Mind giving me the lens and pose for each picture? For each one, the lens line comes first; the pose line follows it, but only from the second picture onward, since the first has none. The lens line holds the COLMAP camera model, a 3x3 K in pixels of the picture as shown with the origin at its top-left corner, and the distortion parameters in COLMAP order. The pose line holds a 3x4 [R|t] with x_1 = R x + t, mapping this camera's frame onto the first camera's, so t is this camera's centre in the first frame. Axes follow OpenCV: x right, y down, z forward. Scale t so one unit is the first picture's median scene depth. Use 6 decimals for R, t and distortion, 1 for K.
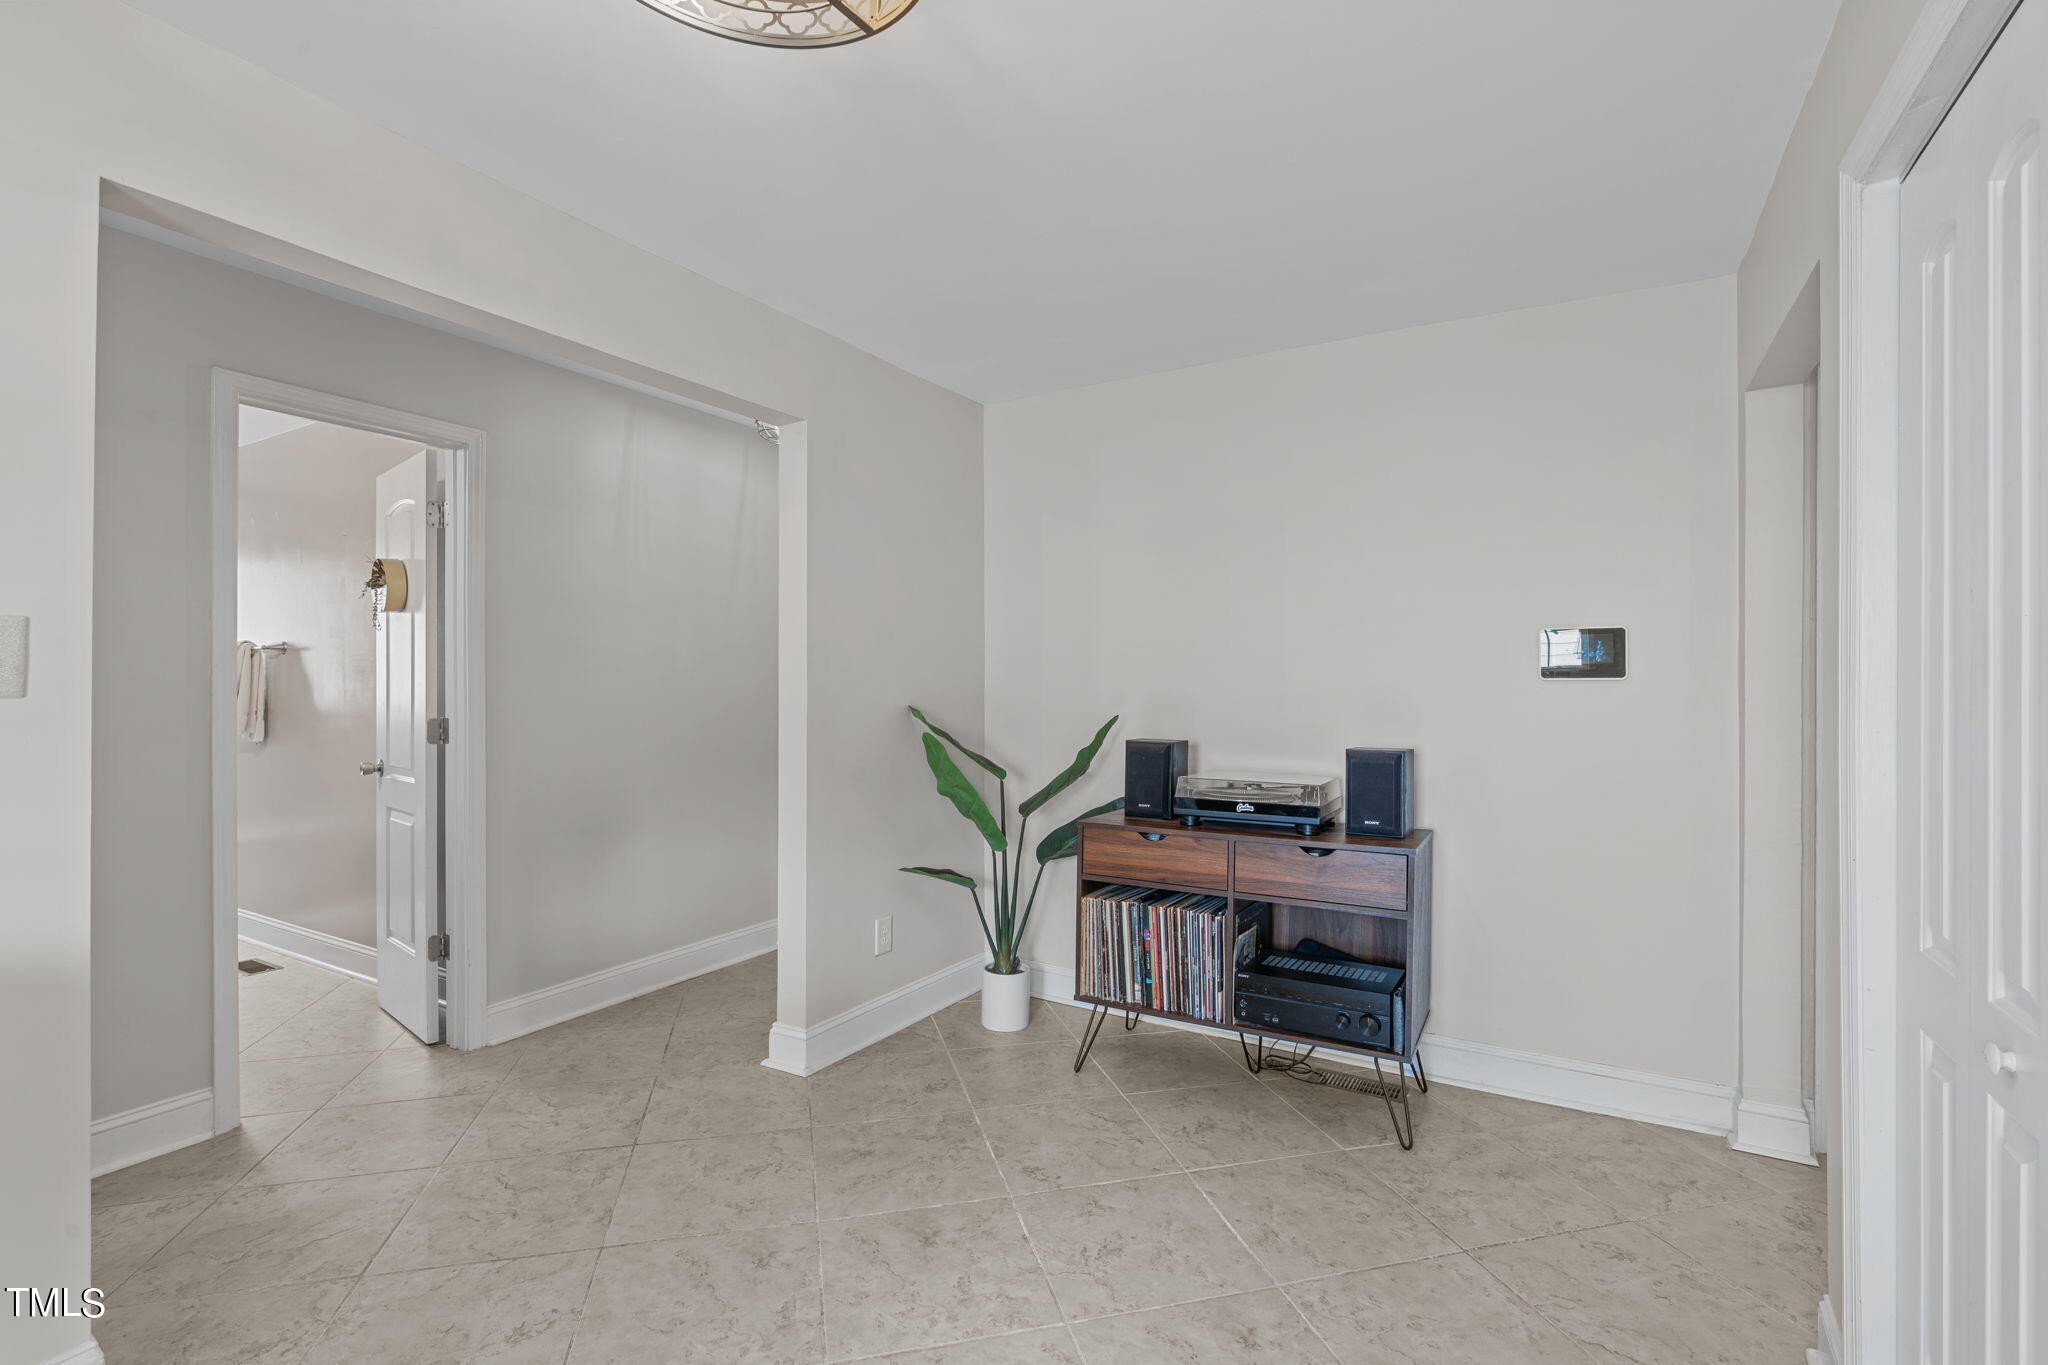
lens RADIAL K [[955.7, 0, 1041.7], [0, 955.7, 675.2], [0, 0, 1]] dist [-0.000728, 0.002754]
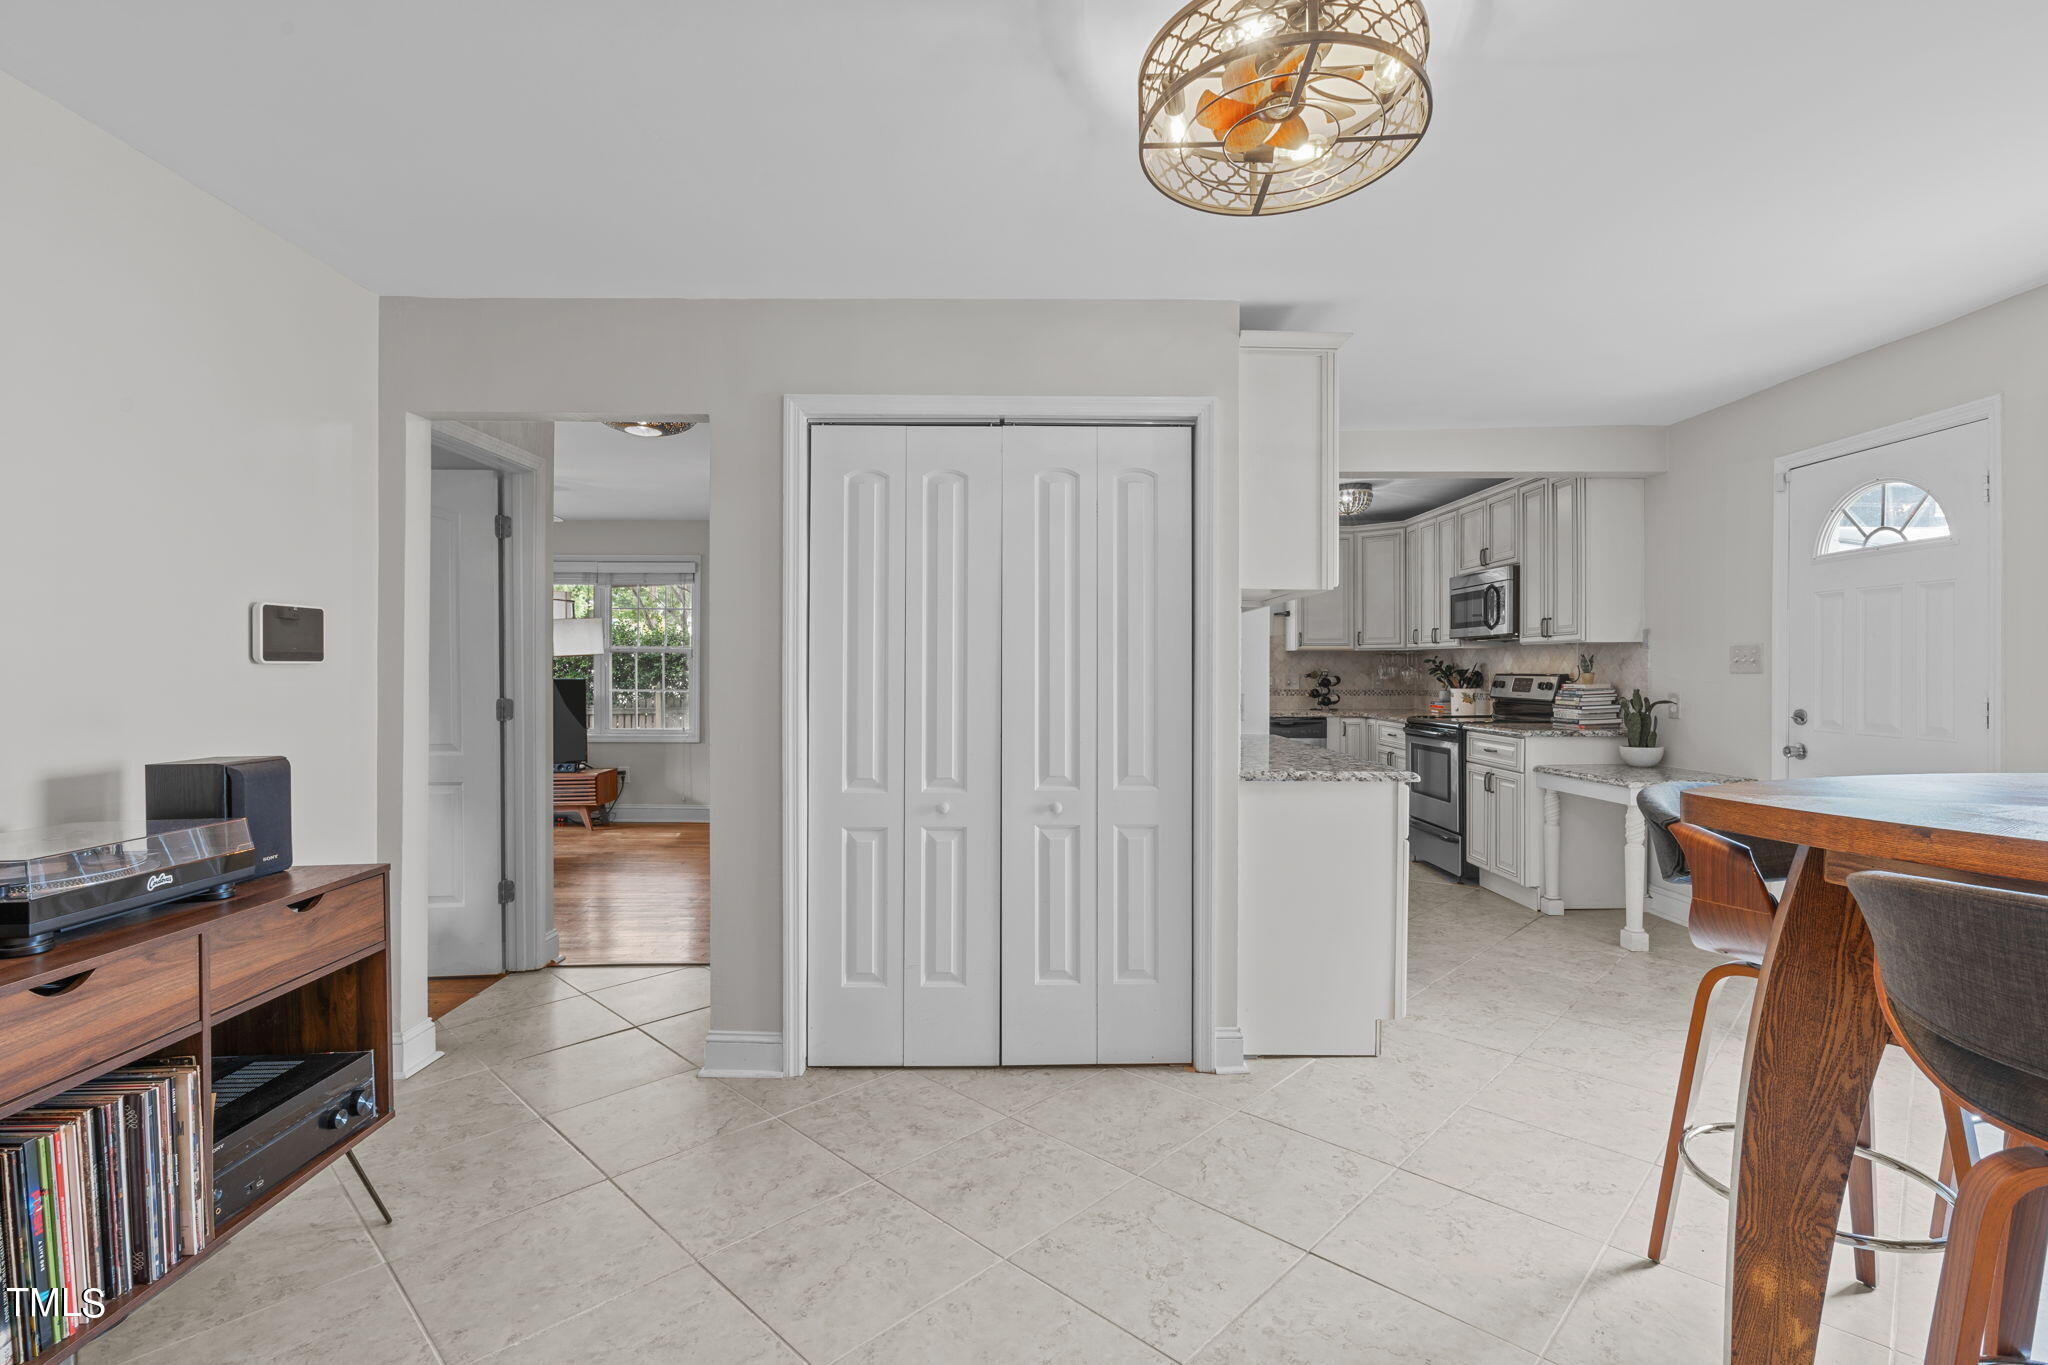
lens RADIAL K [[955.7, 0, 1032.3], [0, 955.7, 669.1], [0, 0, 1]] dist [-0.000728, 0.002754]
pose [[-0.514586, -0.000017, 0.857439, -0.513980], [-0.004679, 0.999985, -0.002789, 0.008592], [-0.857426, -0.005447, -0.514578, 0.779234]]
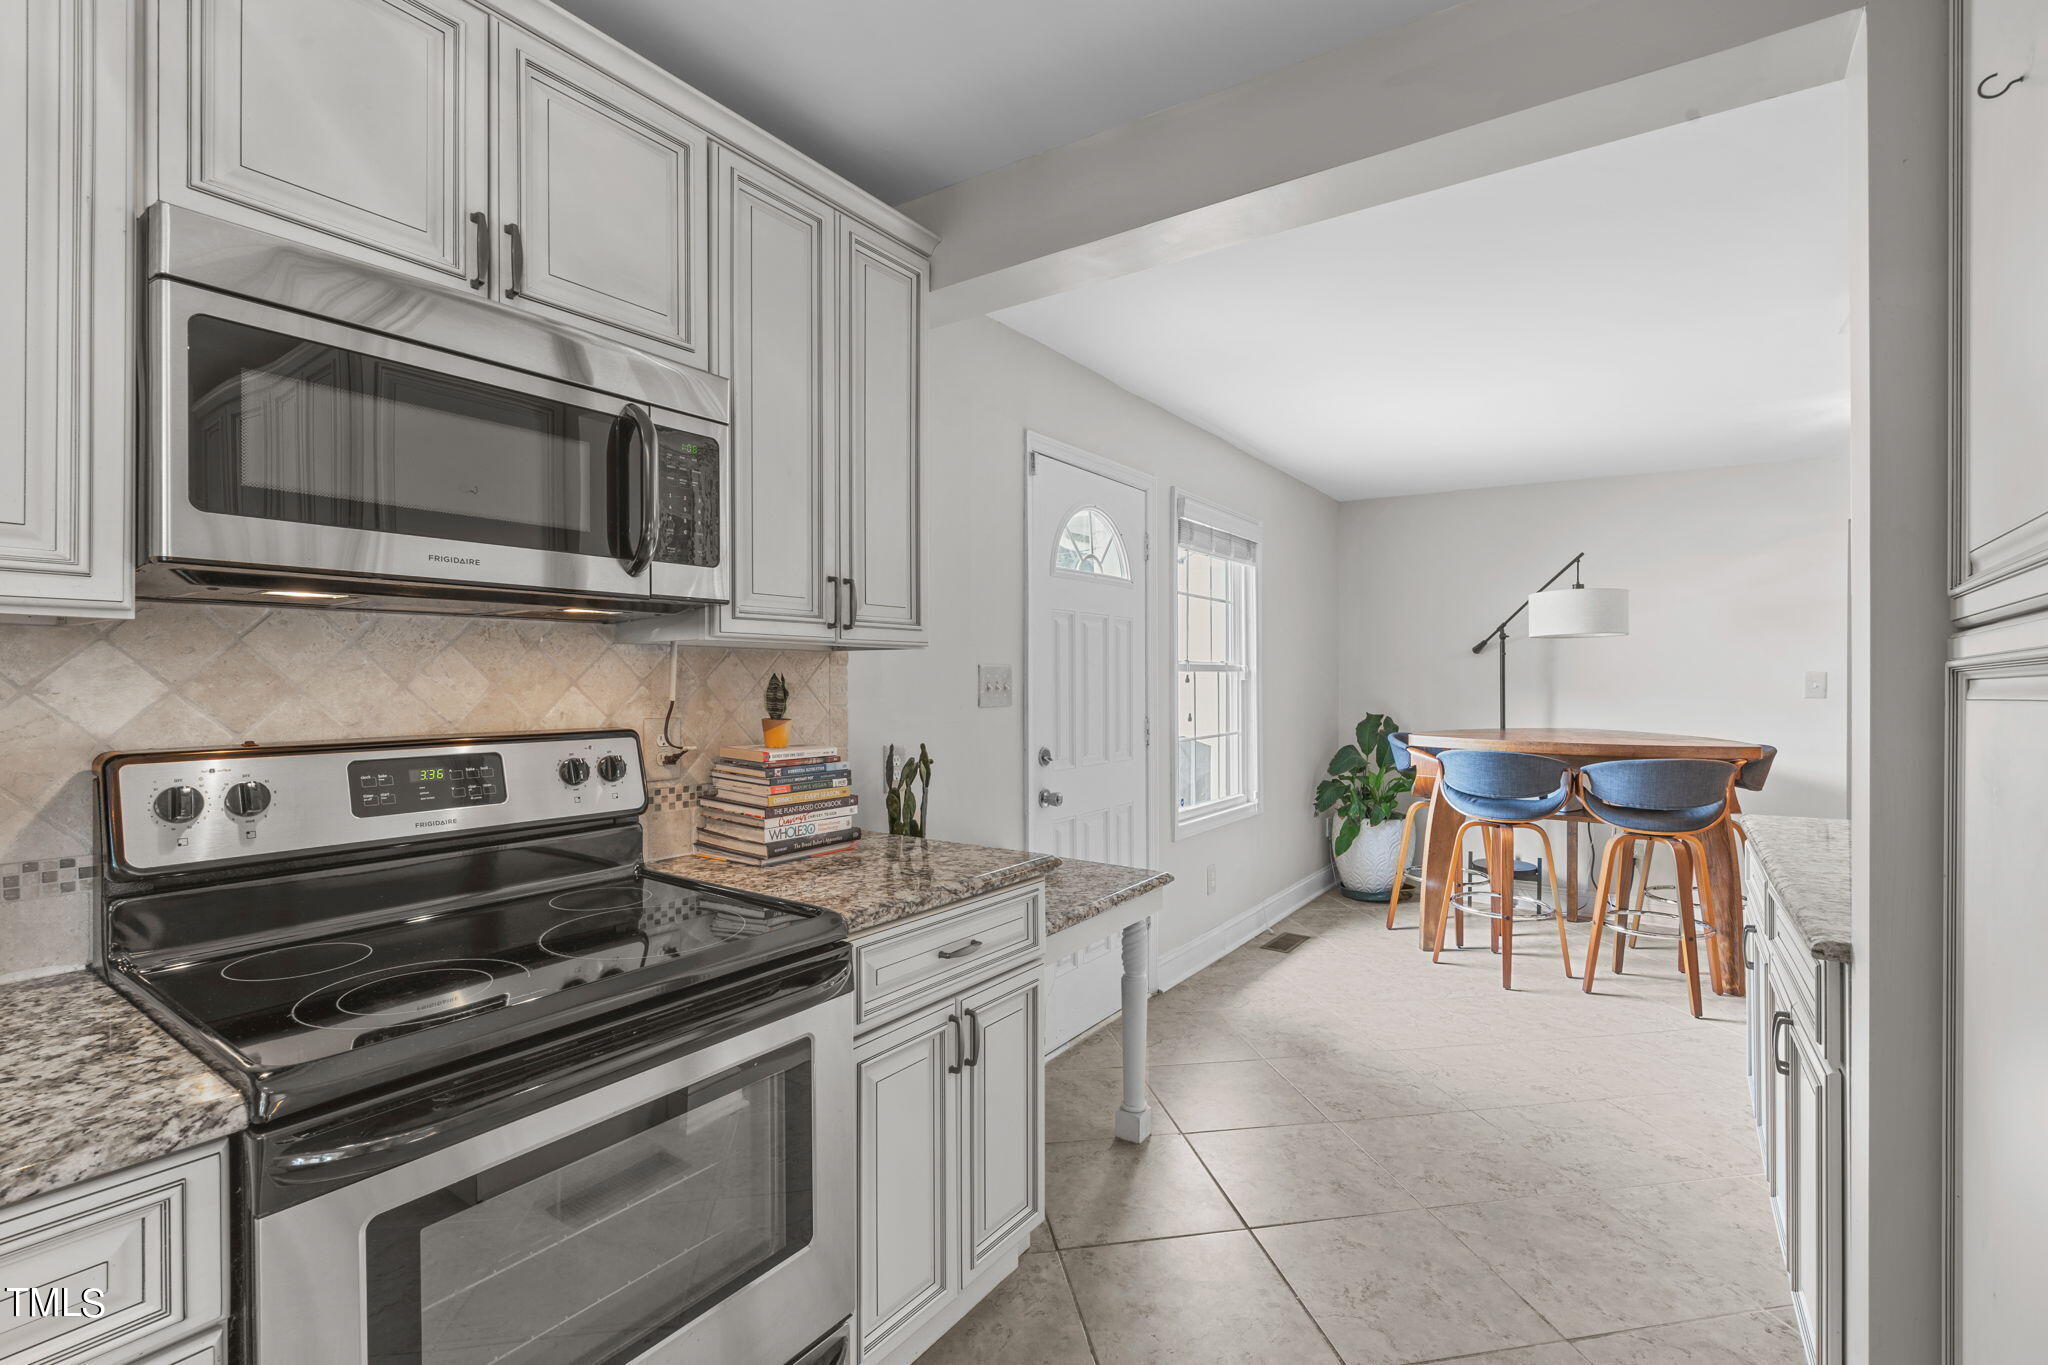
lens RADIAL K [[955.7, 0, 1036.3], [0, 955.7, 673.9], [0, 0, 1]] dist [-0.000728, 0.002754]
pose [[-0.071754, -0.002032, -0.997420, 1.199258], [0.003076, 0.999993, -0.002258, -0.026939], [0.997418, -0.003230, -0.071747, -0.773728]]
